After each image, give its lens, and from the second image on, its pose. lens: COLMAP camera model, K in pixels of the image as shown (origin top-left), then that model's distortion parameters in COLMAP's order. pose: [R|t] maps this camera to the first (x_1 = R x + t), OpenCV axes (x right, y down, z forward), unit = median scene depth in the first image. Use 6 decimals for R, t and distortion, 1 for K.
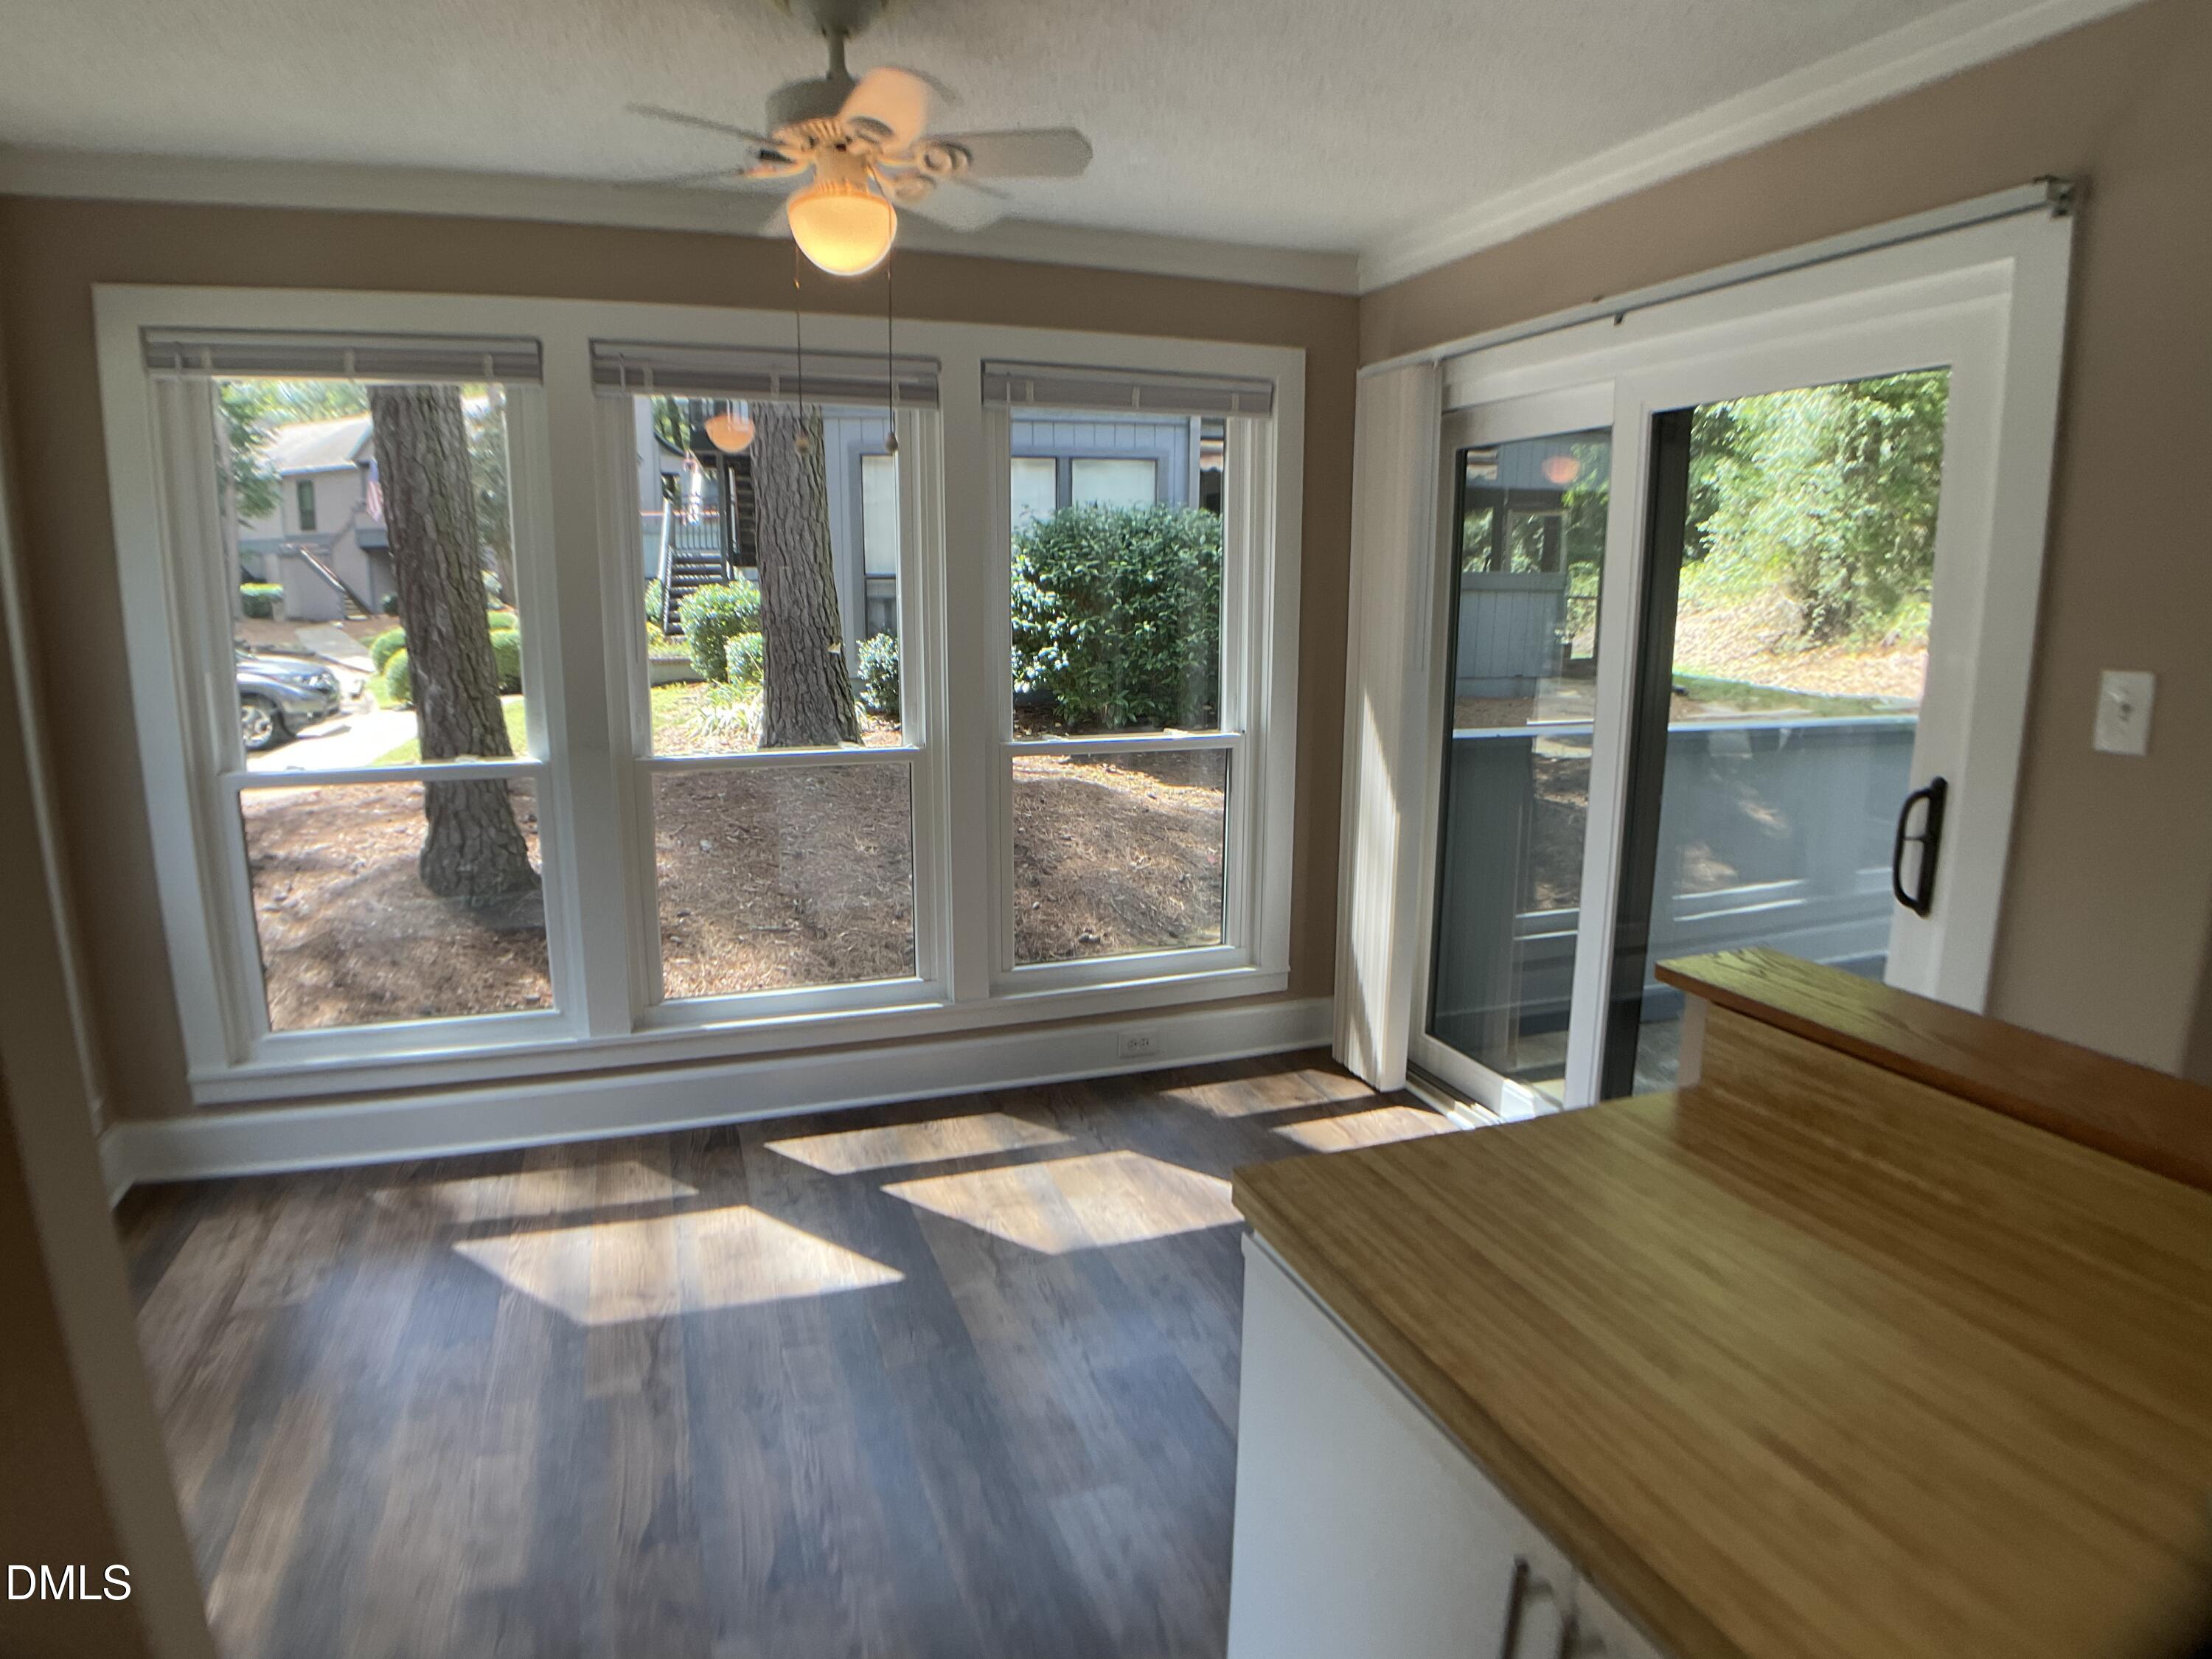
lens RADIAL K [[1261.9, 0, 1106.0], [0, 1261.9, 829.5], [0, 0, 1]] dist [-0.085274, 0.001248]
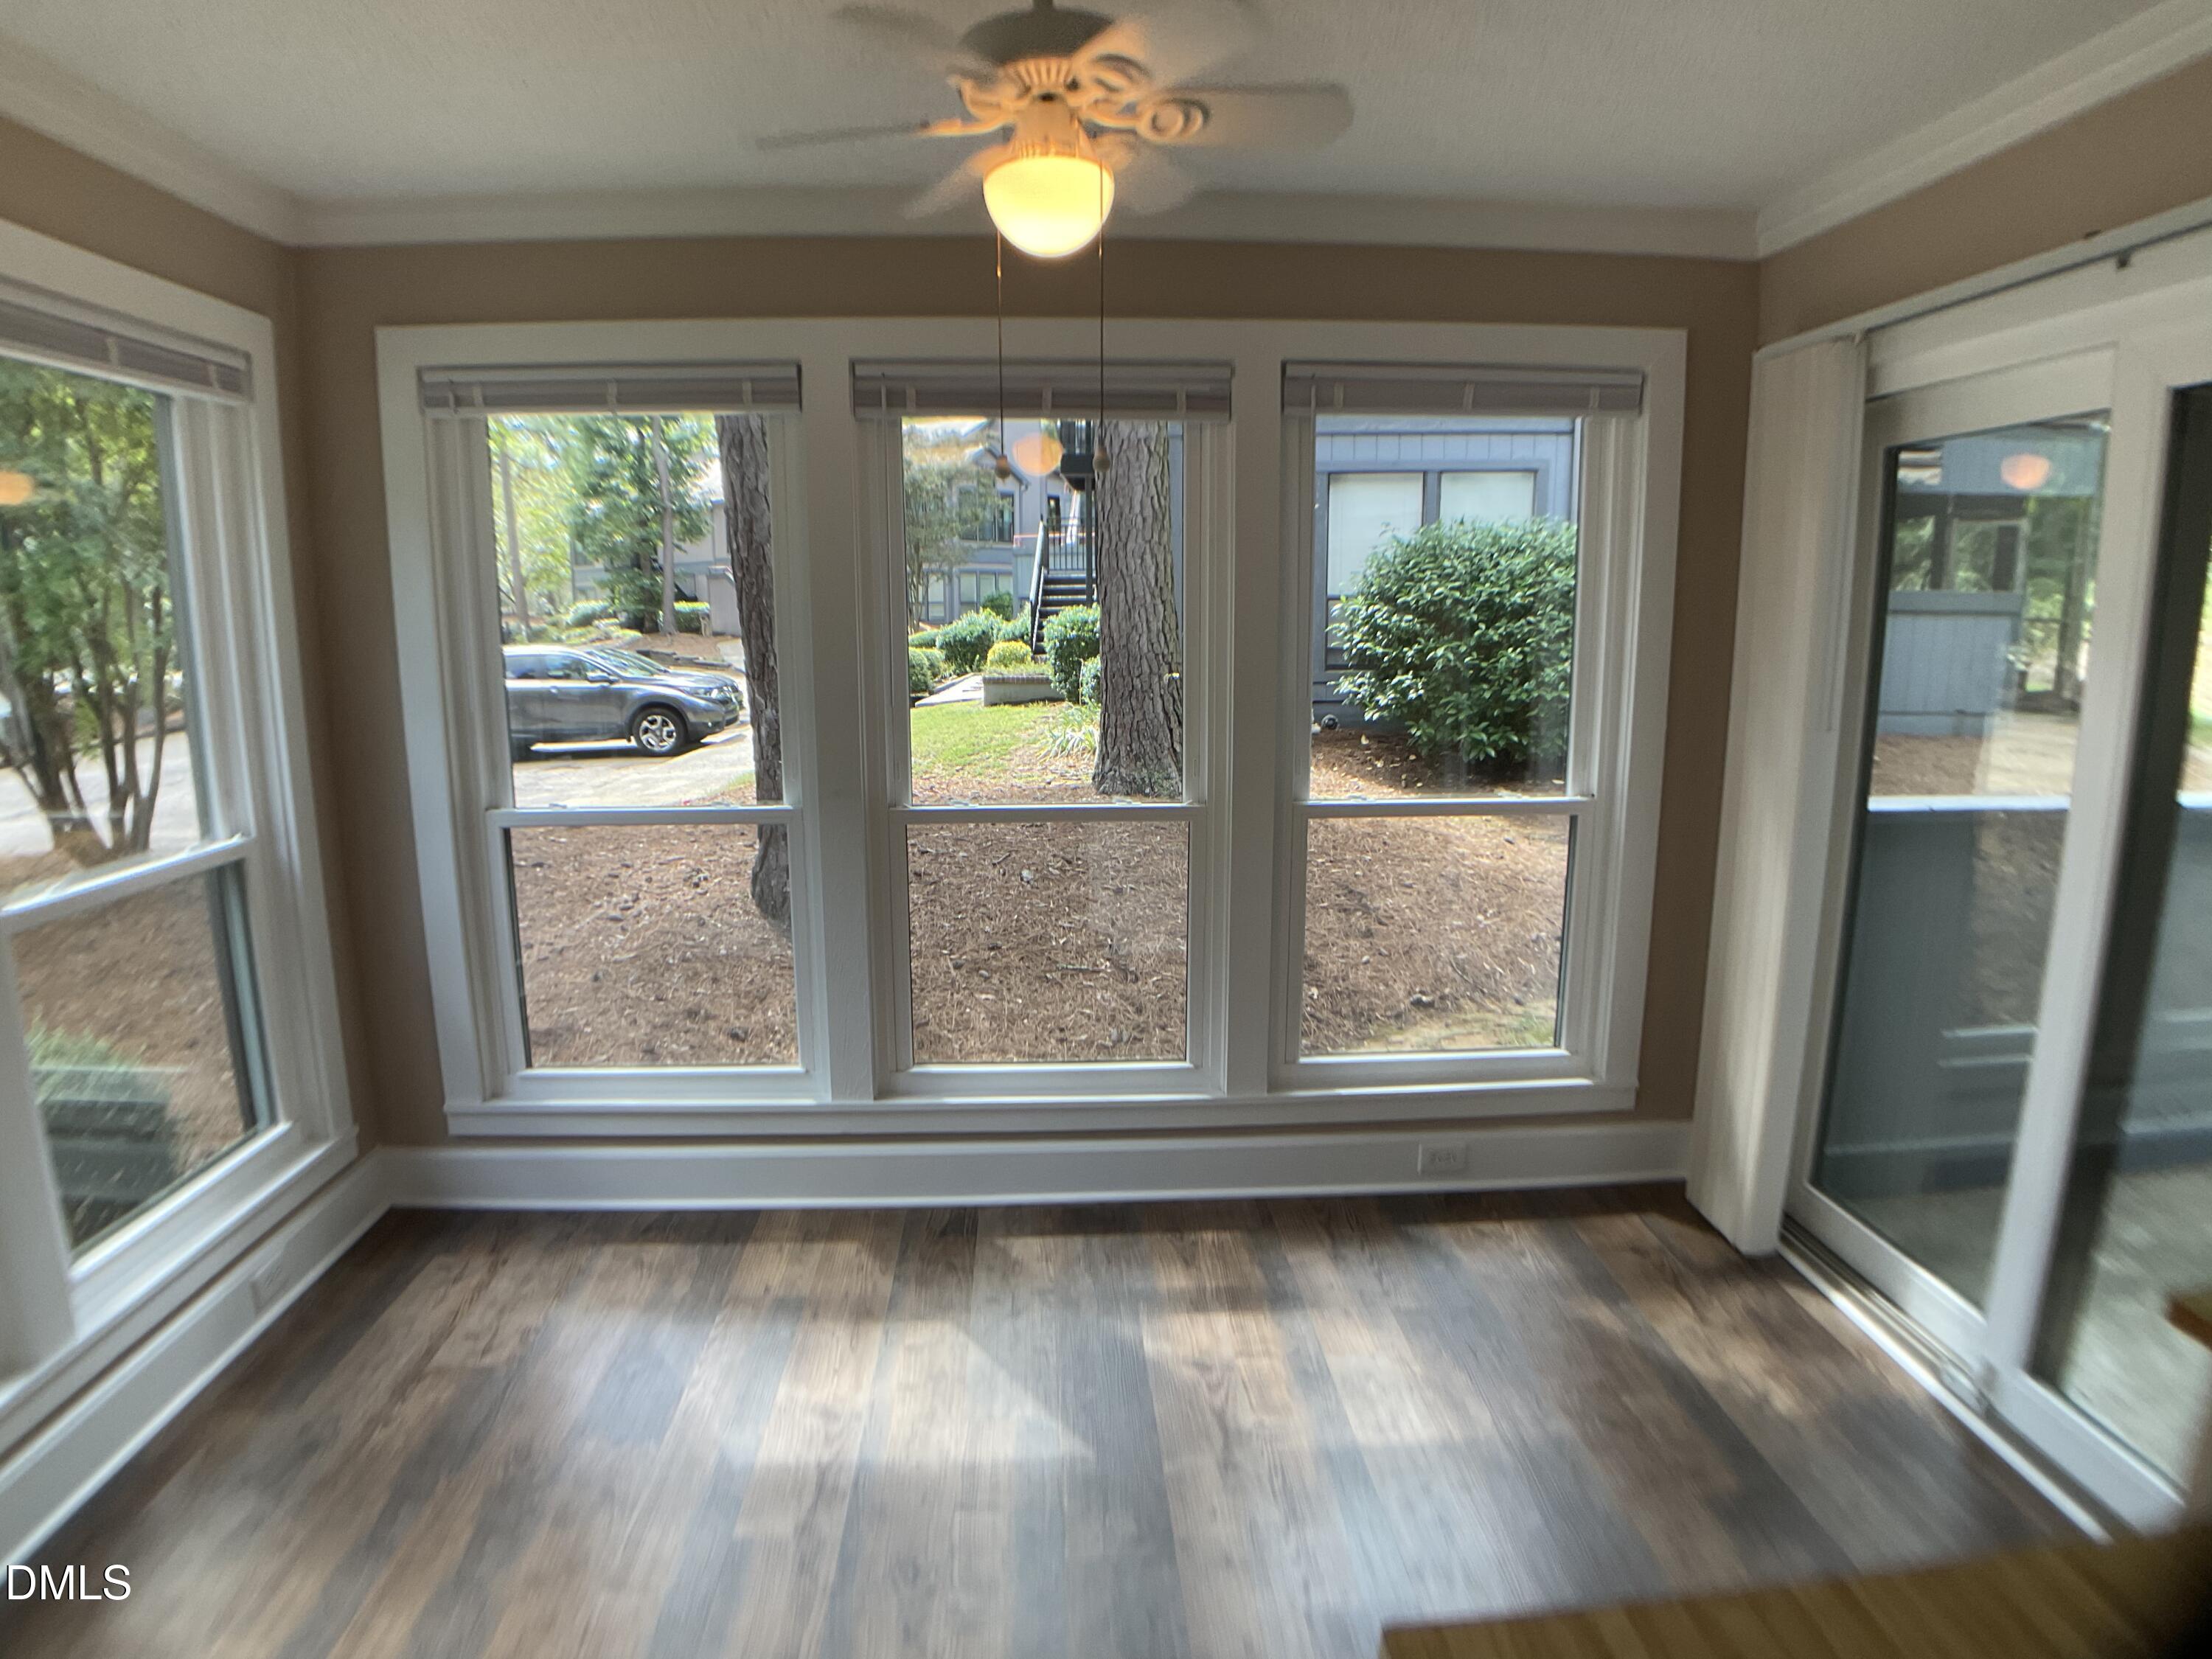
lens RADIAL K [[1264.0, 0, 1092.9], [0, 1264.0, 833.3], [0, 0, 1]] dist [-0.081155, 0.002507]
pose [[0.954292, 0.042820, -0.295794, 0.026319], [-0.046123, 0.998927, -0.004195, -0.022487], [0.295297, 0.017646, 0.955242, 0.079272]]
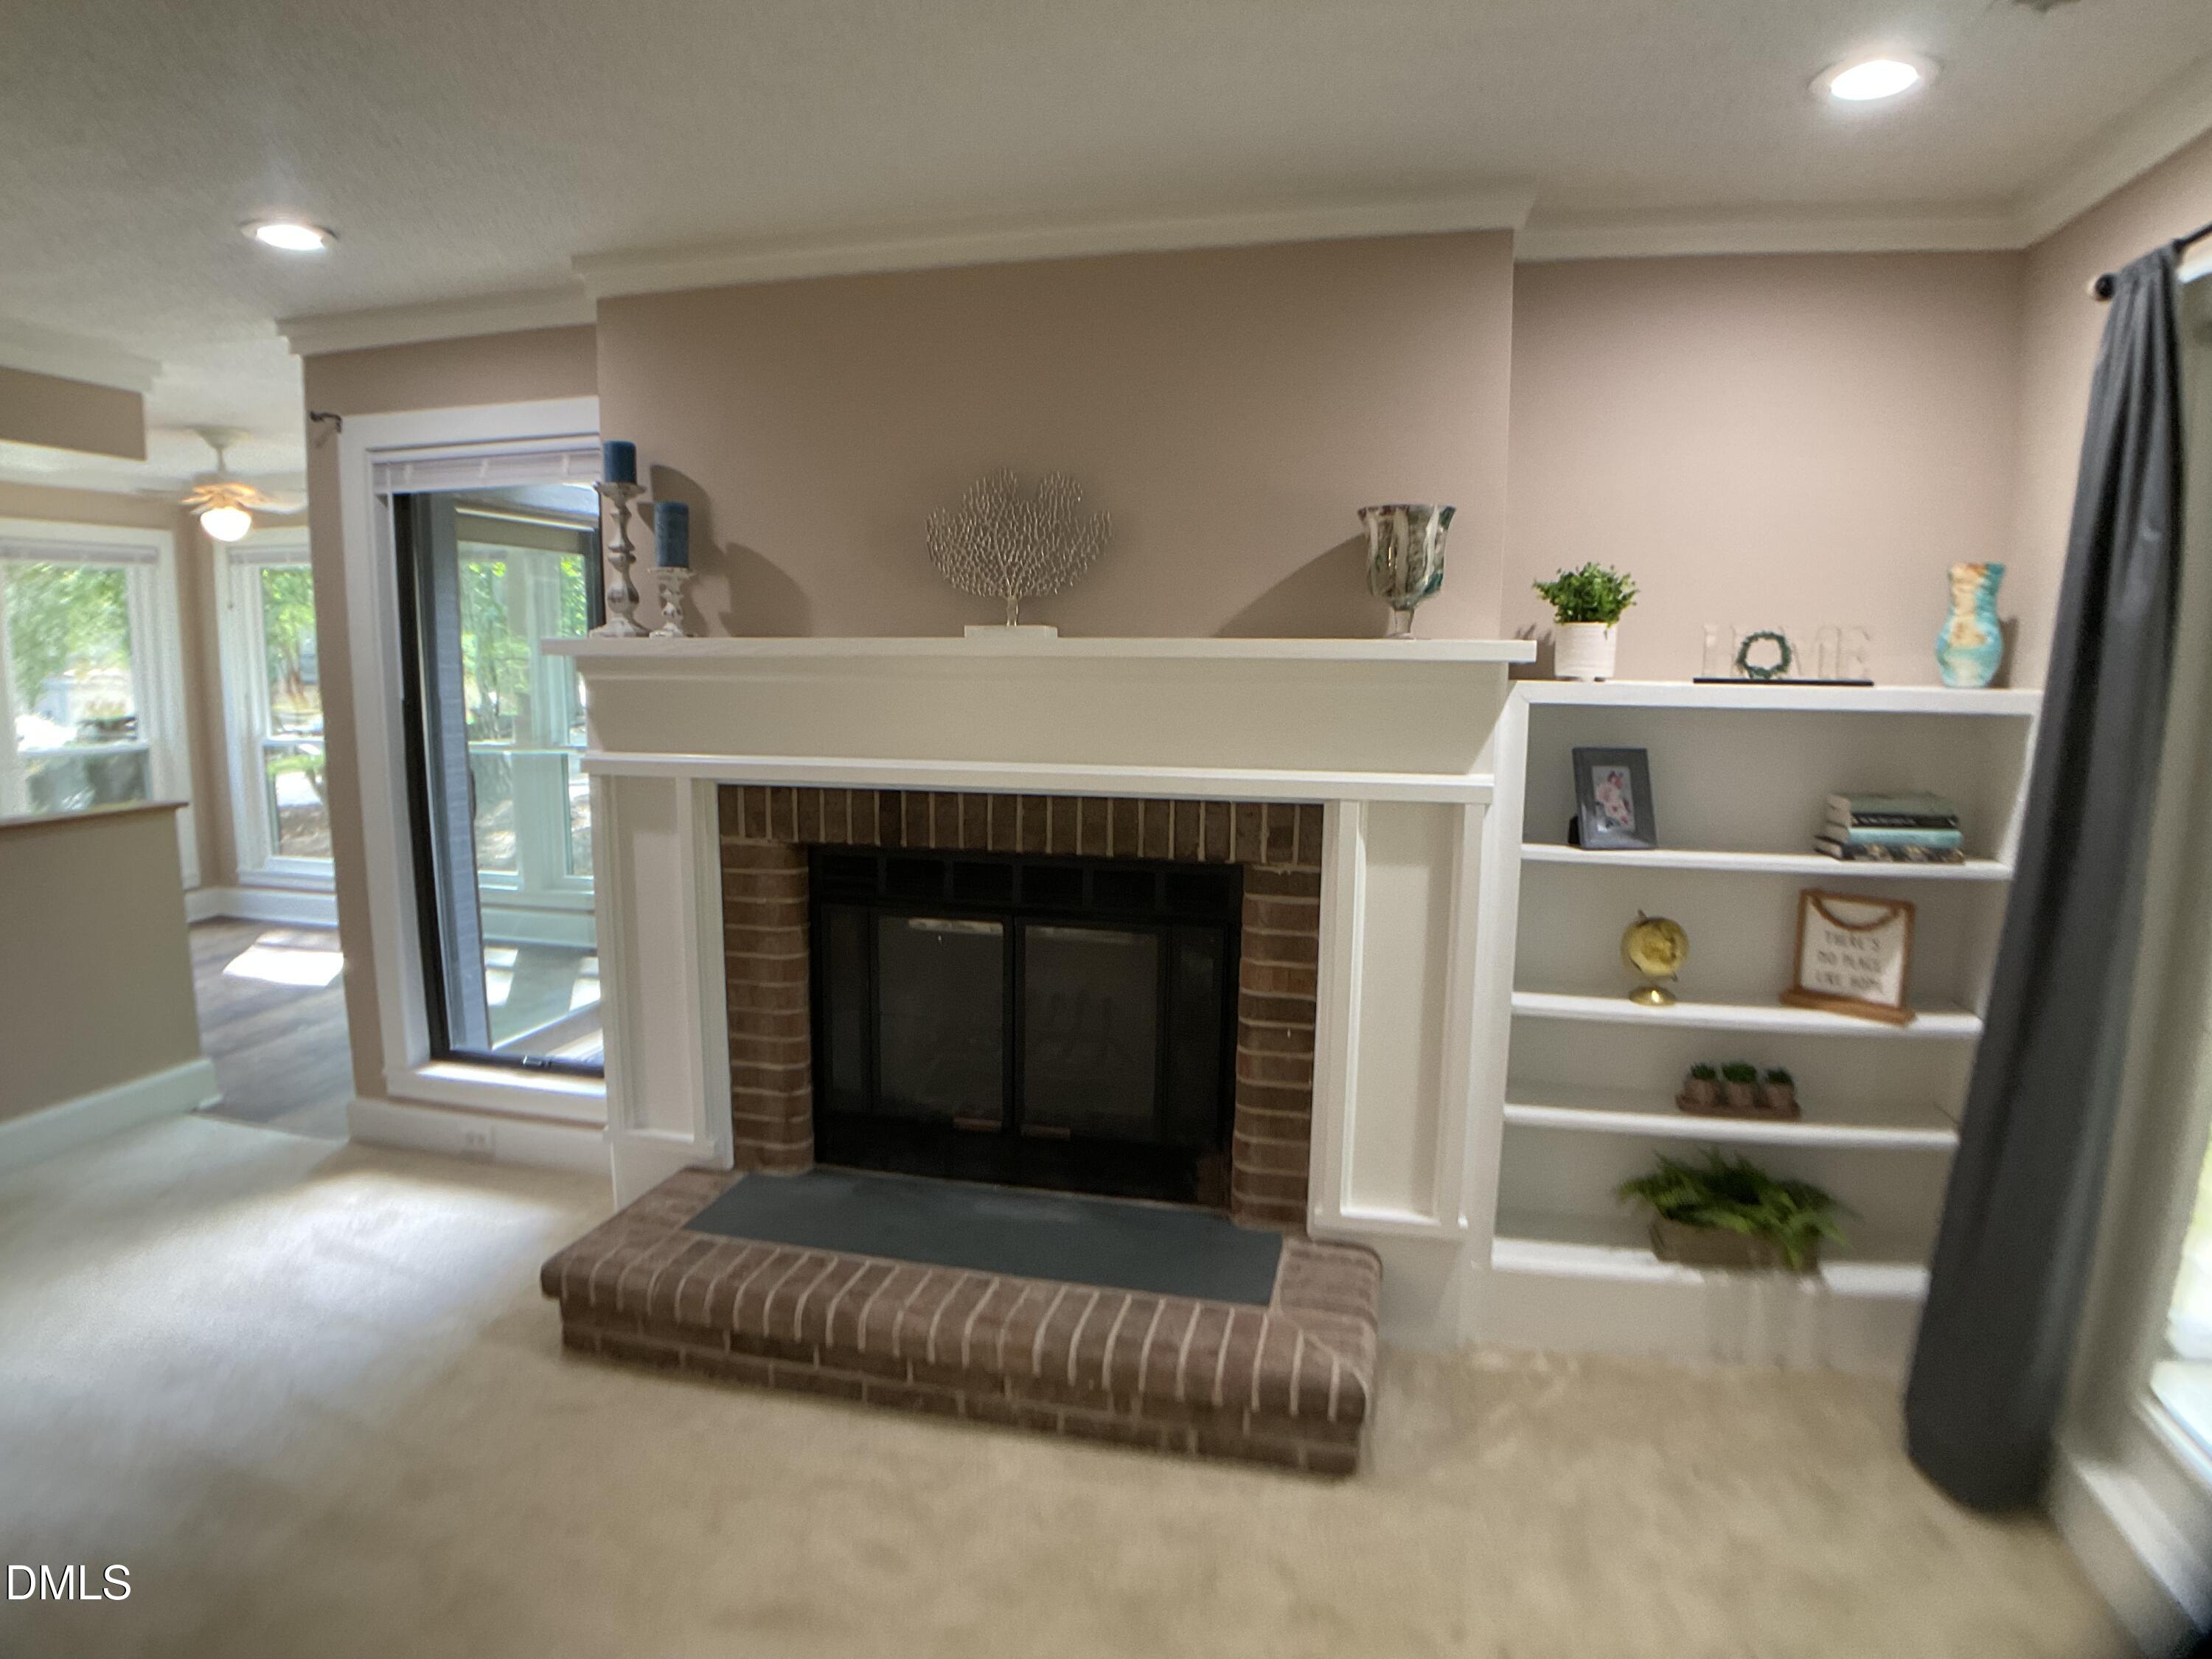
lens RADIAL K [[1217.2, 0, 1109.7], [0, 1217.2, 834.1], [0, 0, 1]] dist [-0.065472, 0.000134]
pose [[0.835060, 0.077164, -0.544721, 0.954155], [-0.099408, 0.994981, -0.011446, 0.000753], [0.541103, 0.063708, 0.838539, 0.002654]]
